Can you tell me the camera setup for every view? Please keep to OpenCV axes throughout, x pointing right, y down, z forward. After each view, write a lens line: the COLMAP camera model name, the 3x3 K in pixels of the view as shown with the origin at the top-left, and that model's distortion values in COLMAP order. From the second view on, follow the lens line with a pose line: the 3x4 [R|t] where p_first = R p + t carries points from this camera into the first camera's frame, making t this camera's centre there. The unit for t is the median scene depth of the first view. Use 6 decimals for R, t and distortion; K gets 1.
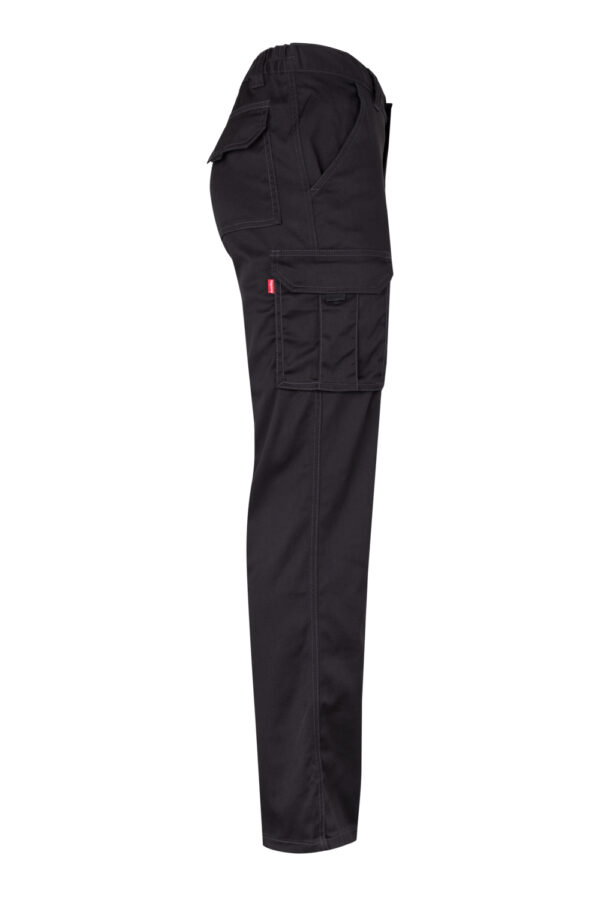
lens RADIAL K [[1067.7, 0, 300.2], [0, 1067.7, 450.9], [0, 0, 1]] dist [0.034649, 0.000000]
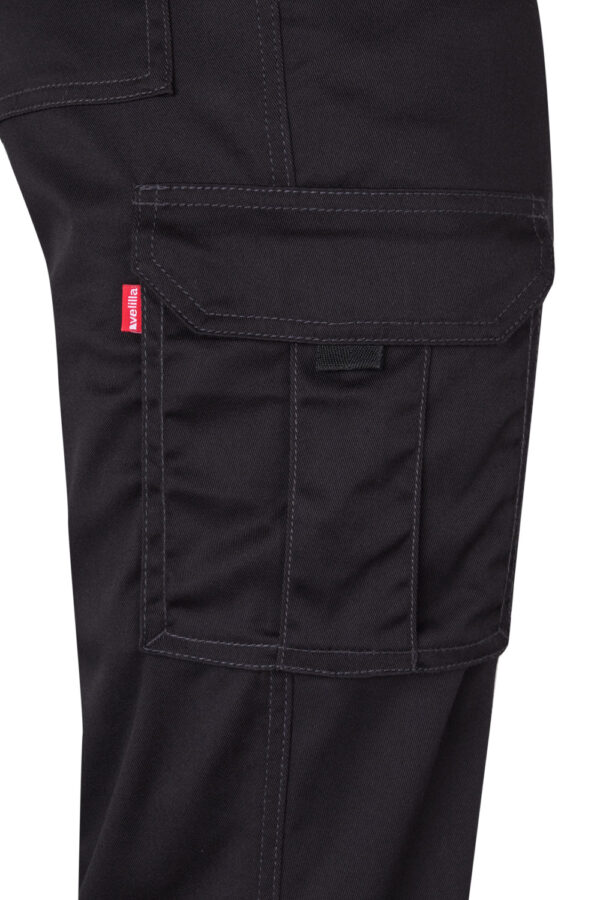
lens RADIAL K [[1441.7, 0, 299.6], [0, 1441.7, 448.9], [0, 0, 1]] dist [0.025690, 0.000000]
pose [[0.996489, 0.040187, -0.073455, 0.049281], [-0.036191, 0.997833, 0.054942, -0.139162], [0.075504, -0.052091, 0.995784, 0.608512]]
